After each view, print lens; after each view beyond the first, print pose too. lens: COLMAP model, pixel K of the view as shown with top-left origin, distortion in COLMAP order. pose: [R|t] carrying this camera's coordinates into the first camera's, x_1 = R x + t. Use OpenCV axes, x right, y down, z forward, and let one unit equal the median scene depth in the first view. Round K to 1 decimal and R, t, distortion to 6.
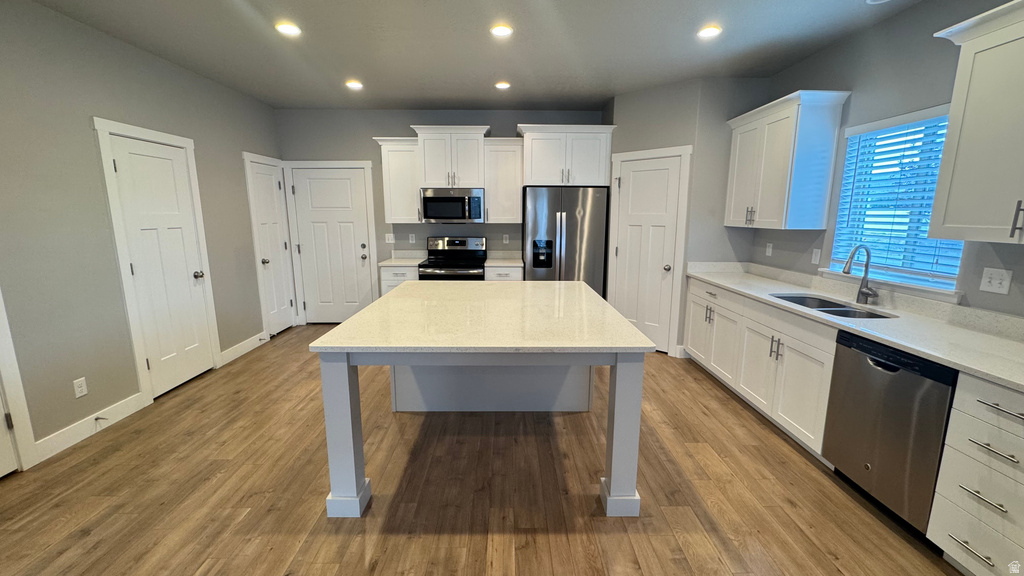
lens RADIAL K [[410.4, 0, 510.1], [0, 410.4, 285.7], [0, 0, 1]] dist [-0.001728, -0.000113]
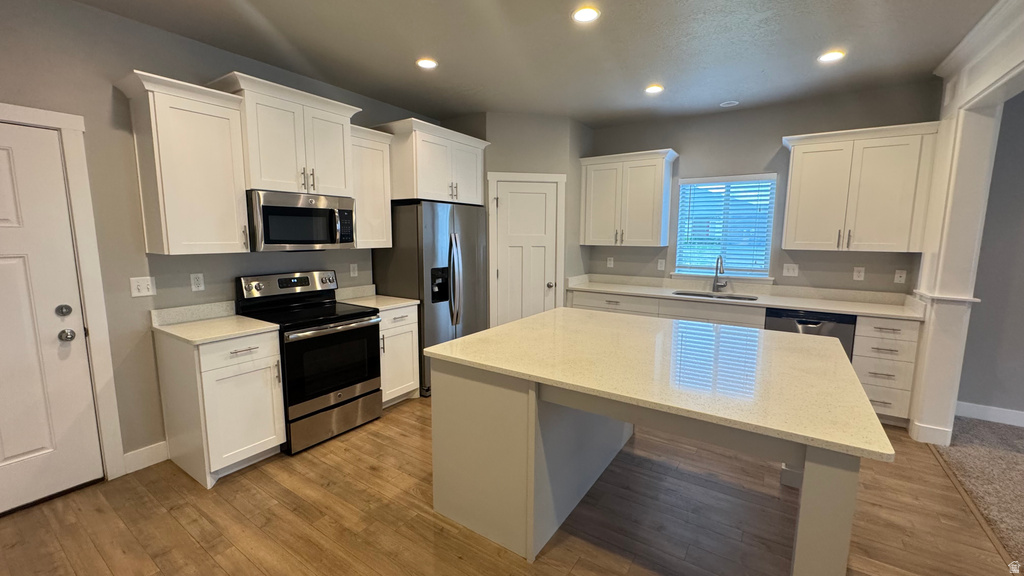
lens RADIAL K [[410.4, 0, 510.1], [0, 410.4, 285.7], [0, 0, 1]] dist [-0.001728, -0.000113]
pose [[0.559728, -0.104101, 0.822111, -0.527238], [0.140431, 0.989645, 0.029704, -0.082940], [-0.816691, 0.098823, 0.568551, 0.448062]]
